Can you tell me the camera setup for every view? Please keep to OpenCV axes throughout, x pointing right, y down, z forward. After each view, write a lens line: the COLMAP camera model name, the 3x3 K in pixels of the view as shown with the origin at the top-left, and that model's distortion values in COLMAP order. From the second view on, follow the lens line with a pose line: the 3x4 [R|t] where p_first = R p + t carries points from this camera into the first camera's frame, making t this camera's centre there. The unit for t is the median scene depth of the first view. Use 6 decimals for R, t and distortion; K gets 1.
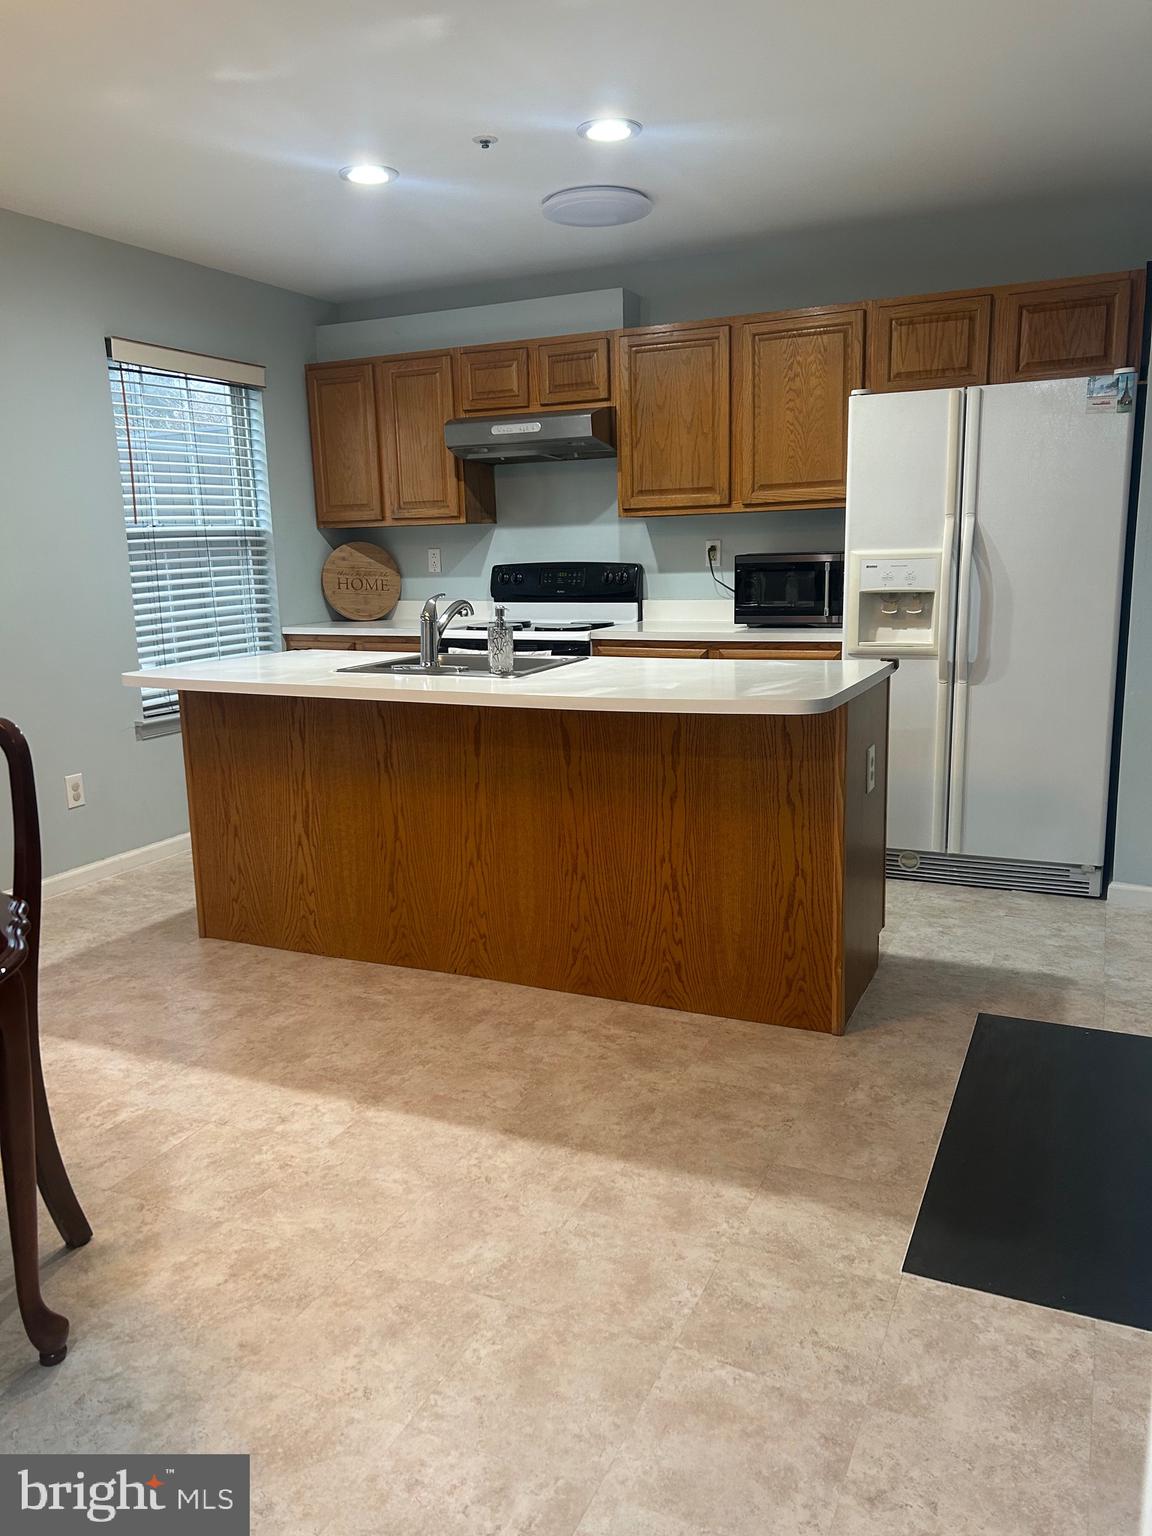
lens RADIAL K [[1168.5, 0, 571.7], [0, 1168.5, 757.8], [0, 0, 1]] dist [0.044336, -0.005367]
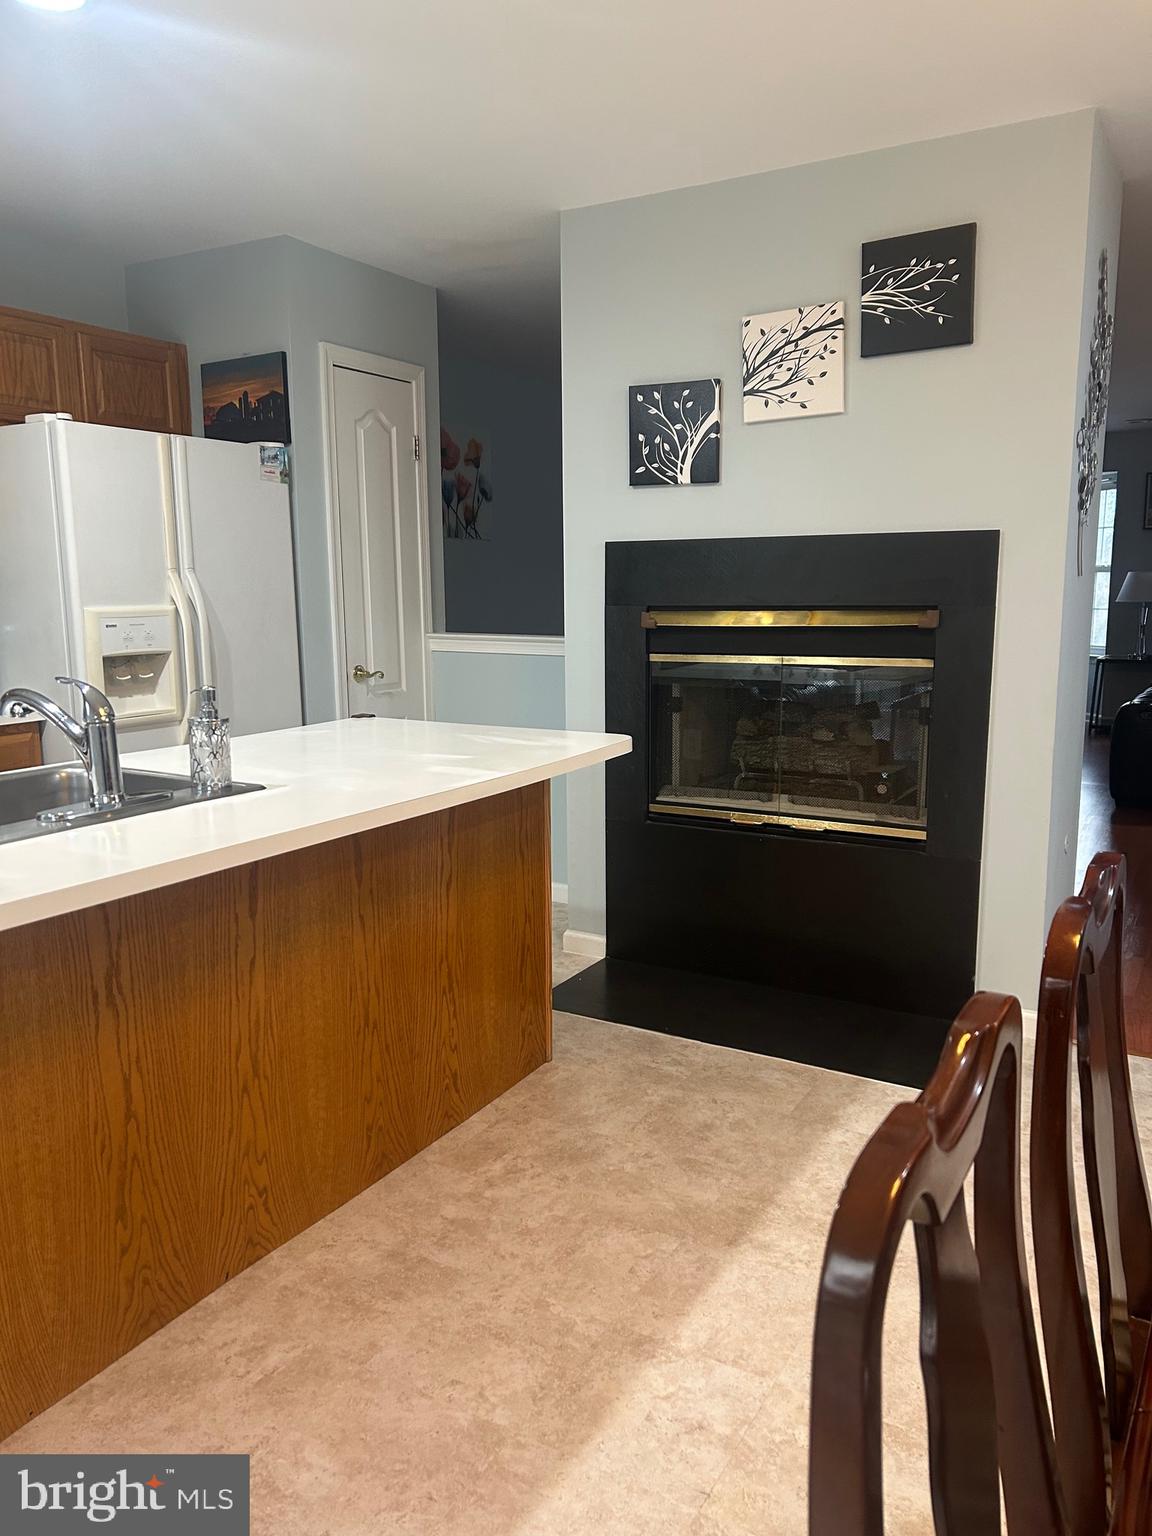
lens RADIAL K [[1165.2, 0, 576.0], [0, 1165.2, 768.0], [0, 0, 1]] dist [0.049399, -0.088675]
pose [[0.081280, -0.135446, 0.987445, -0.727450], [0.186013, 0.975378, 0.118479, -0.131075], [-0.979180, 0.174048, 0.104474, 0.781468]]
